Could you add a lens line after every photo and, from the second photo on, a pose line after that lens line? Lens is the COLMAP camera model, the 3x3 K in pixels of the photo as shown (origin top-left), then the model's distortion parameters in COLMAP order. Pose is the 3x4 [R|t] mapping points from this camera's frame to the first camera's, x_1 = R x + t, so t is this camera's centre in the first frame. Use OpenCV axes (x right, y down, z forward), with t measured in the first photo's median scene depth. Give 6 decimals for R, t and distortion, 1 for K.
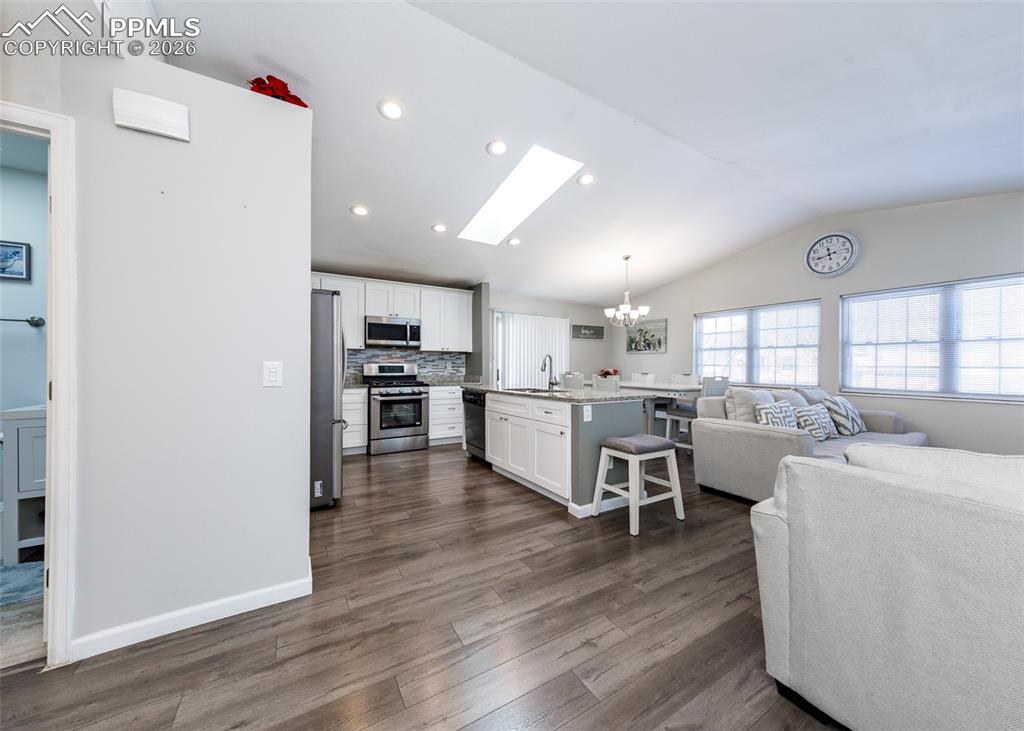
lens RADIAL K [[392.8, 0, 554.4], [0, 392.8, 371.5], [0, 0, 1]] dist [0.007110, -0.000535]
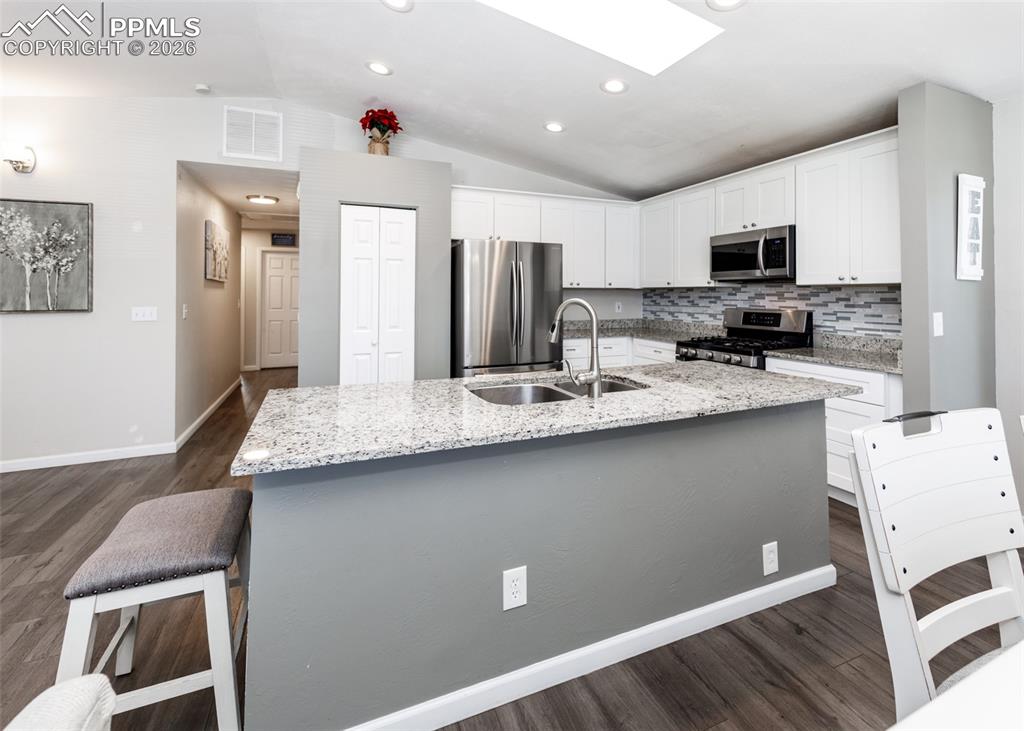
lens RADIAL K [[482.1, 0, 535.1], [0, 482.1, 293.7], [0, 0, 1]] dist [0.015462, -0.000567]
pose [[-0.234869, -0.003749, -0.972020, 0.344876], [-0.017276, 0.999851, 0.000318, -0.037043], [0.971874, 0.016867, -0.234898, 0.825219]]
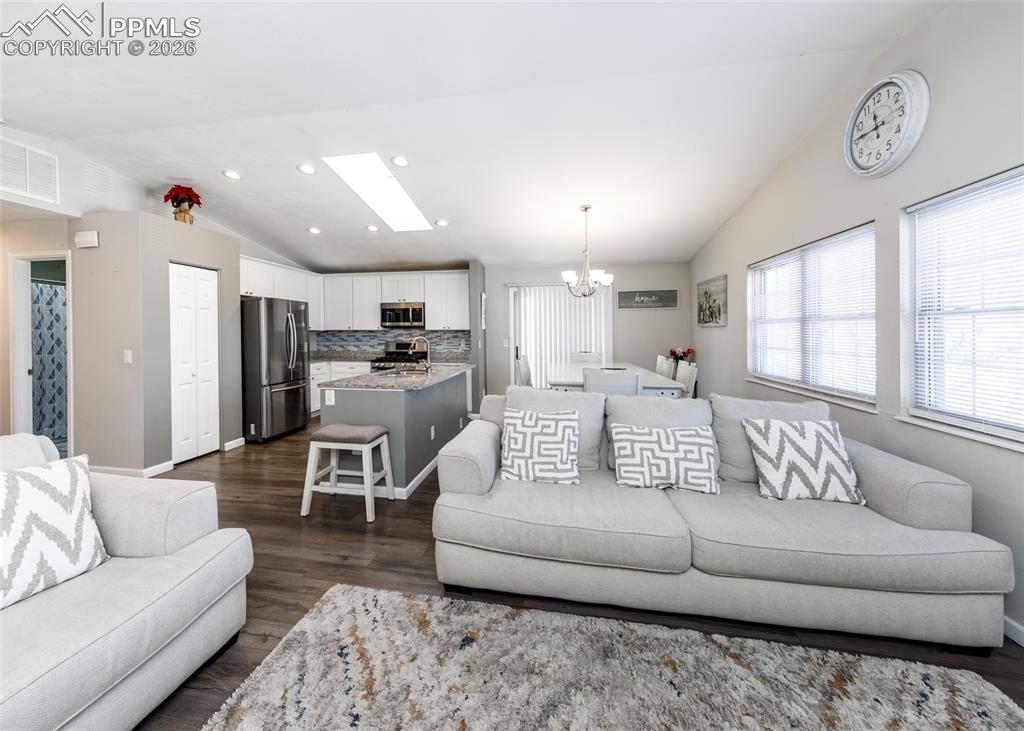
lens RADIAL K [[431.6, 0, 485.4], [0, 431.6, 342.2], [0, 0, 1]] dist [-0.007763, 0.000608]
pose [[0.705159, 0.010837, -0.708967, 0.654412], [-0.006447, 0.999940, 0.008872, -0.030712], [0.709020, -0.001685, 0.705186, 0.256635]]
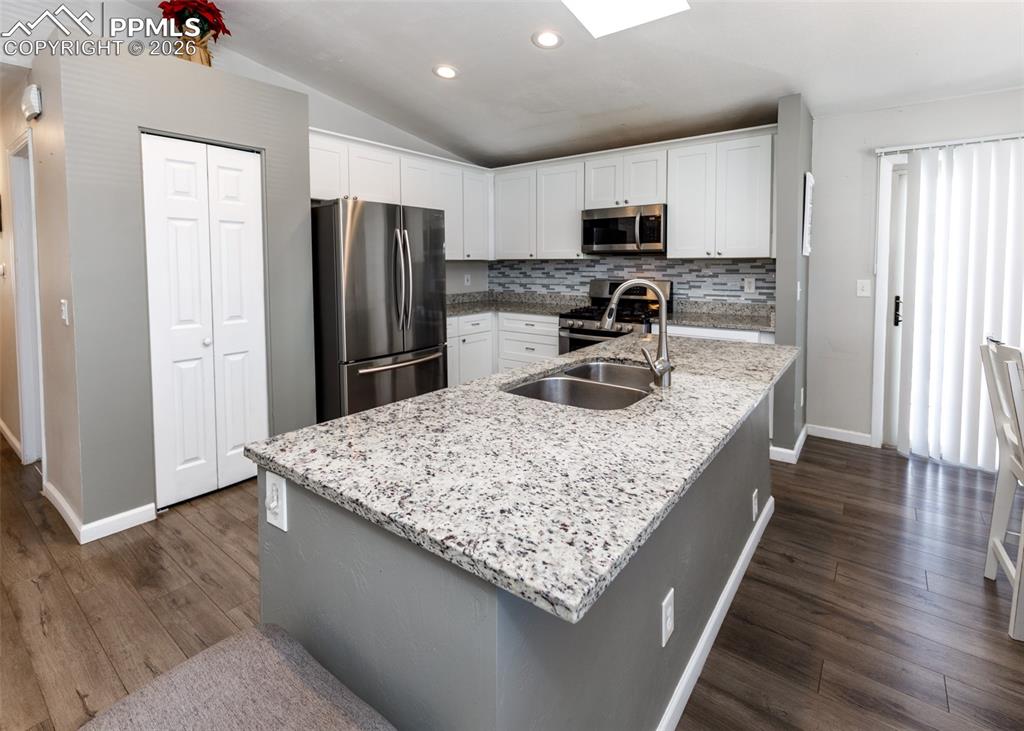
lens RADIAL K [[482.1, 0, 498.7], [0, 482.1, 293.5], [0, 0, 1]] dist [0.015462, -0.000567]
pose [[0.278381, 0.061278, -0.958514, 0.265579], [-0.010344, 0.998096, 0.060804, -0.042957], [0.960415, -0.007012, 0.278485, 0.574503]]
